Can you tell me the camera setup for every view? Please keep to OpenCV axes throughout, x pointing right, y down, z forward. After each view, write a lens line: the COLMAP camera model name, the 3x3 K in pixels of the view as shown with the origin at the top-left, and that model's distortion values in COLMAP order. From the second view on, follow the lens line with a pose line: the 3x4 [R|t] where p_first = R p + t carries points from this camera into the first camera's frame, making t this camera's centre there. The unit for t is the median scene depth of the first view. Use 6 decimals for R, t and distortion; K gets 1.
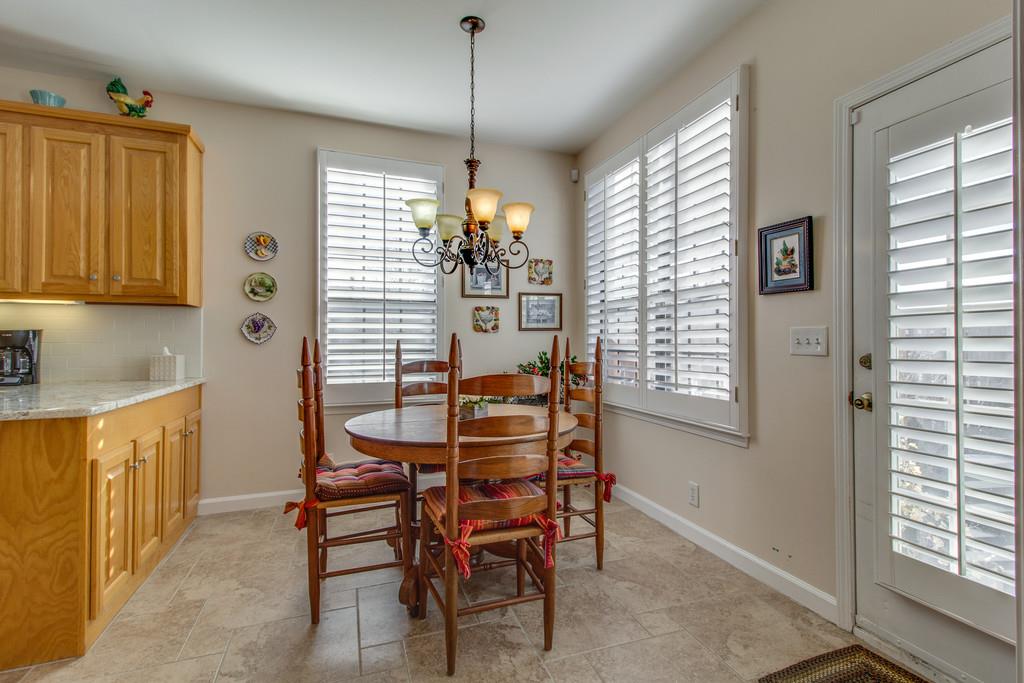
lens RADIAL K [[474.1, 0, 511.0], [0, 474.1, 338.4], [0, 0, 1]] dist [0.001429, -0.000075]
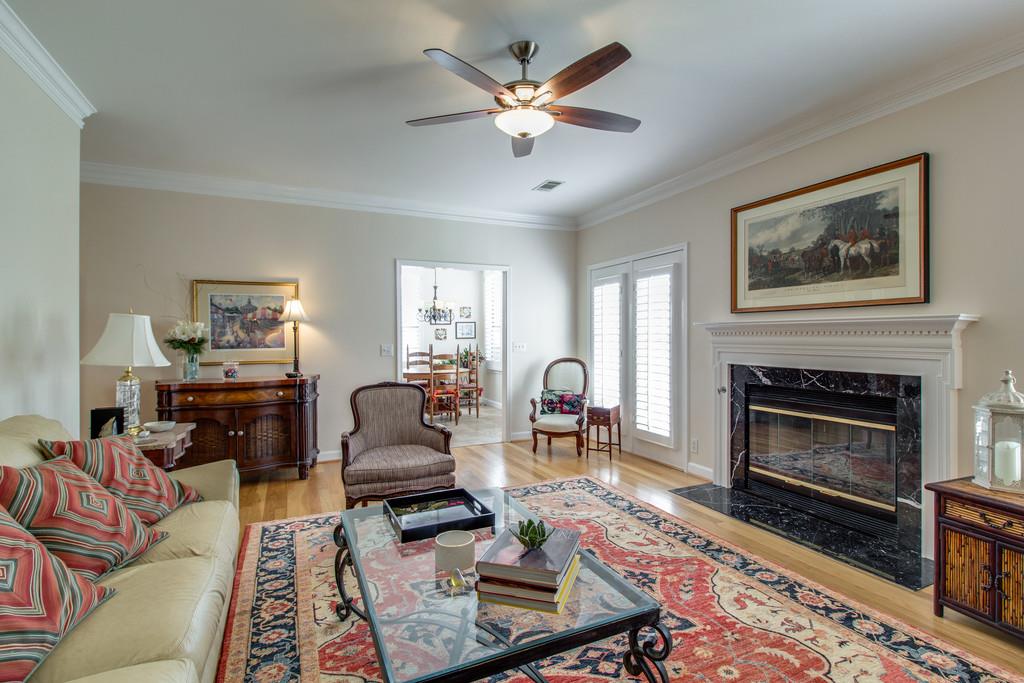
lens RADIAL K [[474.1, 0, 511.0], [0, 474.1, 338.4], [0, 0, 1]] dist [0.001429, -0.000075]
pose [[0.996459, -0.003726, 0.083998, 0.090733], [0.002763, 0.999929, 0.011573, -0.045426], [-0.084035, -0.011300, 0.996399, -1.294240]]
